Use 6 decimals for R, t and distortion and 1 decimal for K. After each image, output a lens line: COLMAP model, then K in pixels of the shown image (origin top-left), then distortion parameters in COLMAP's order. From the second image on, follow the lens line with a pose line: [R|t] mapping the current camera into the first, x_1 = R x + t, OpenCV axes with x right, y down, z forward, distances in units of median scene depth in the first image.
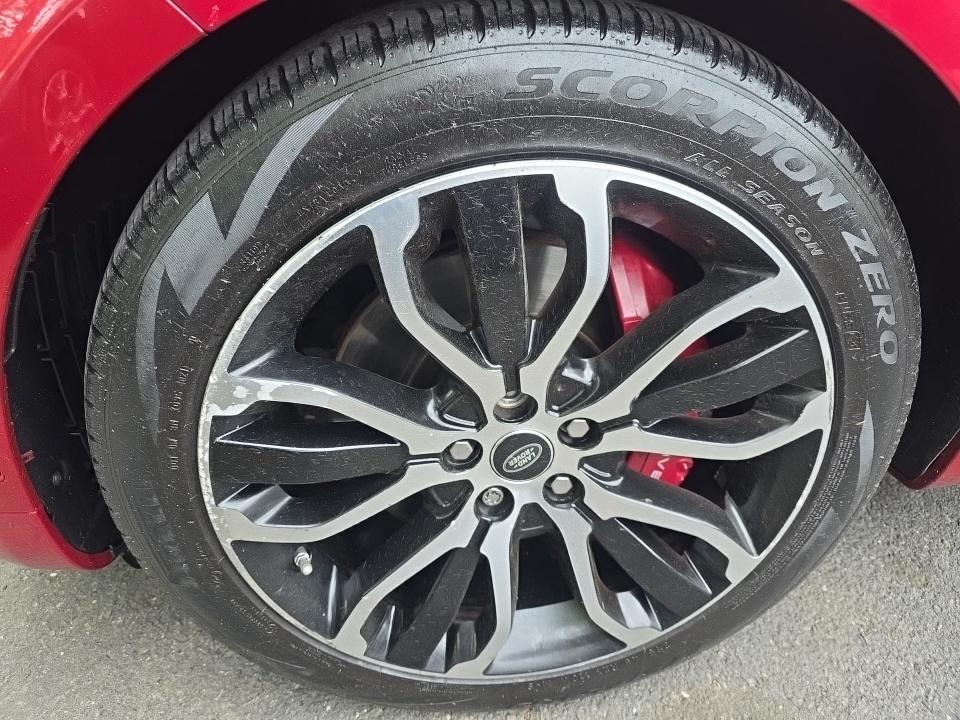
lens RADIAL K [[665.3, 0, 479.2], [0, 665.3, 391.7], [0, 0, 1]] dist [0.097190, -0.092979]
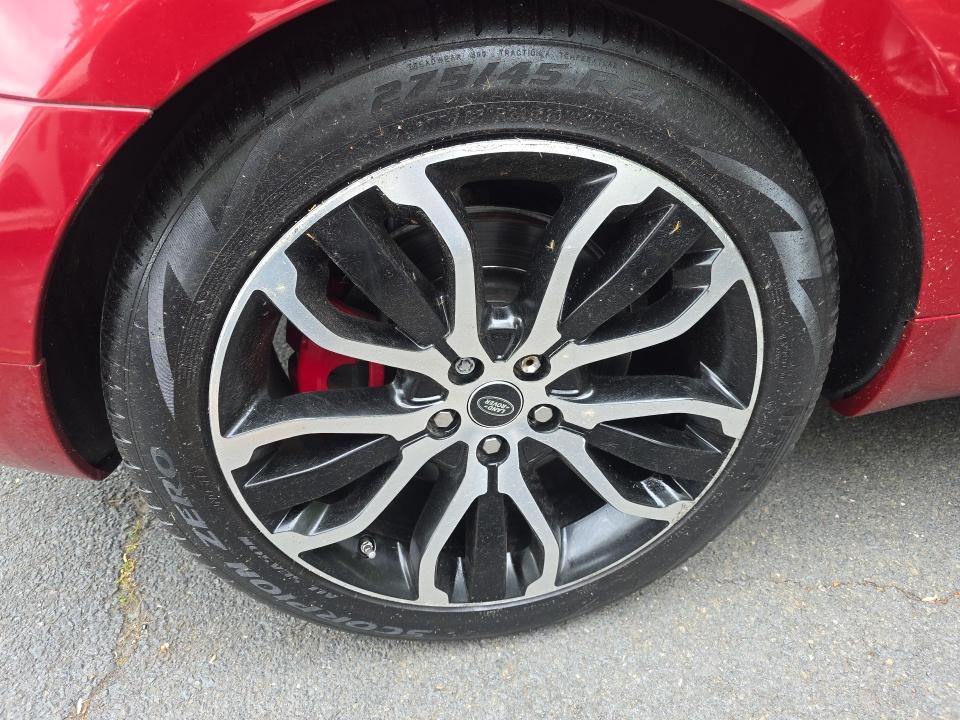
lens RADIAL K [[665.3, 0, 479.2], [0, 665.3, 391.7], [0, 0, 1]] dist [0.097190, -0.092979]
pose [[0.907722, -0.360938, -0.213926, 0.293015], [0.381129, 0.922527, 0.060693, -0.001946], [0.175446, -0.136626, 0.974963, -0.095956]]
